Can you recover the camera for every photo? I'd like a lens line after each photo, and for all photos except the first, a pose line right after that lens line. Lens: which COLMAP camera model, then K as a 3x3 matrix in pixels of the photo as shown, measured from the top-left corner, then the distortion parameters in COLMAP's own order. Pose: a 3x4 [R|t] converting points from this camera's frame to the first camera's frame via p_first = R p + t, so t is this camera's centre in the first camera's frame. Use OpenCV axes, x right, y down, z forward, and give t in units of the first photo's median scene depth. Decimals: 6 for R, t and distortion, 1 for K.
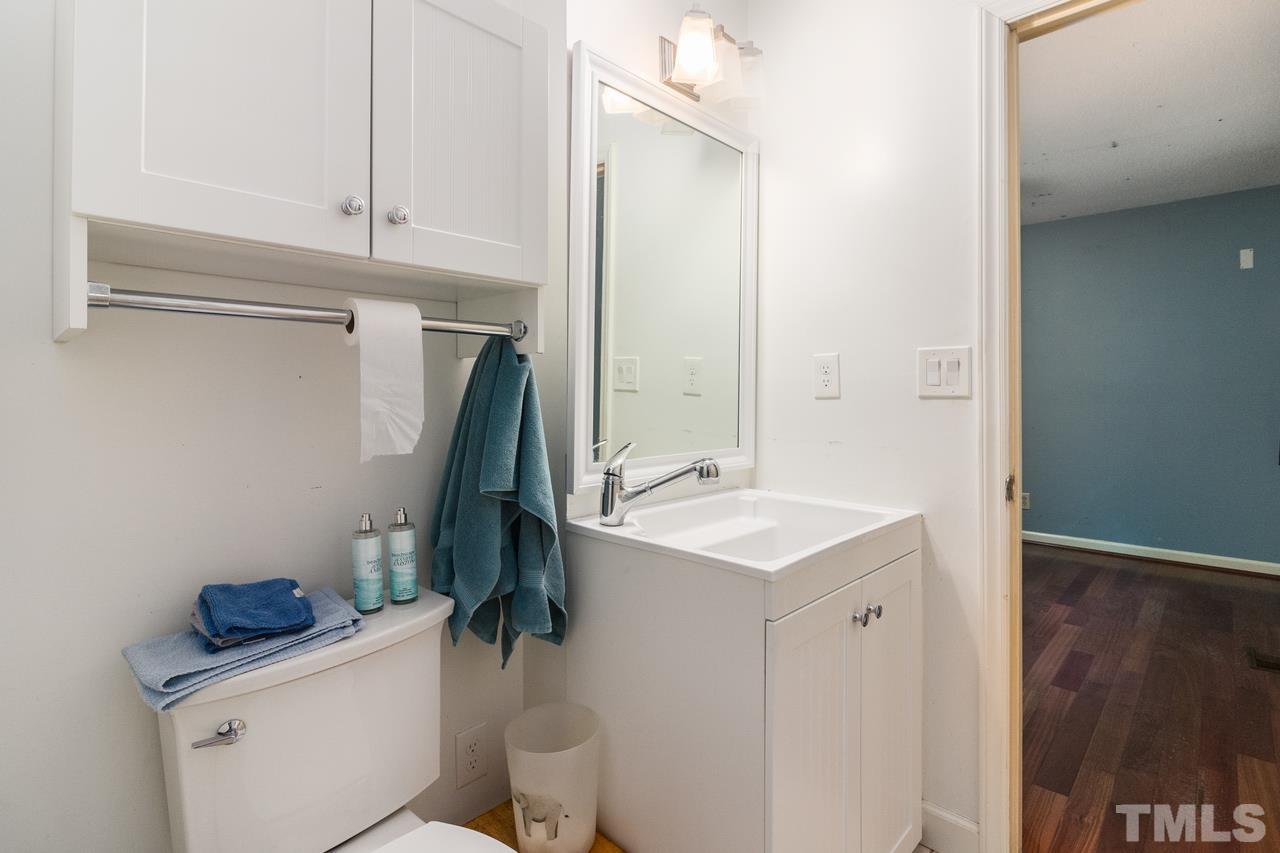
lens RADIAL K [[587.8, 0, 644.5], [0, 587.8, 405.7], [0, 0, 1]] dist [-0.021497, -0.001174]
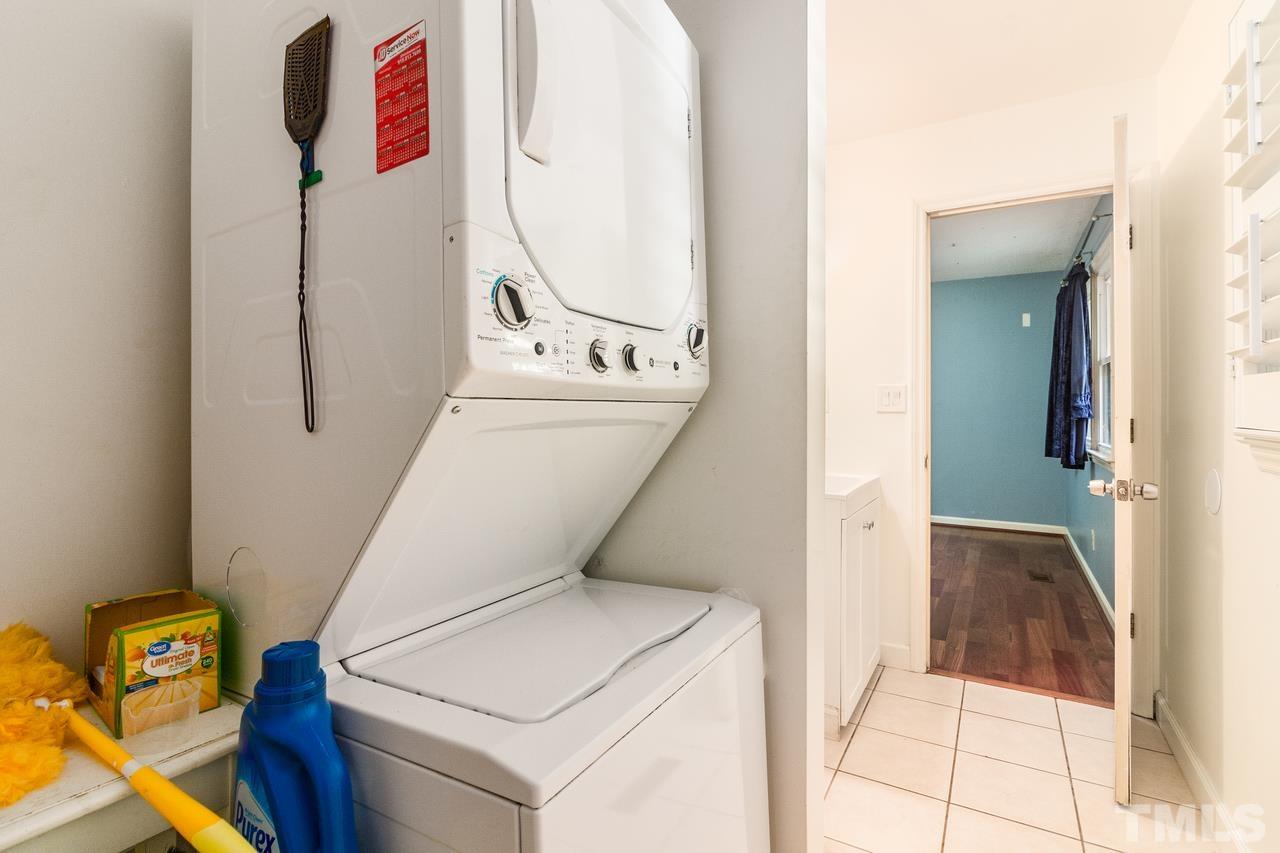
lens RADIAL K [[587.8, 0, 639.4], [0, 587.8, 420.8], [0, 0, 1]] dist [-0.021497, -0.001174]
pose [[0.973225, 0.001562, 0.229850, -0.448250], [-0.002007, 0.999997, 0.001701, 0.006876], [-0.229847, -0.002117, 0.973225, -0.394578]]
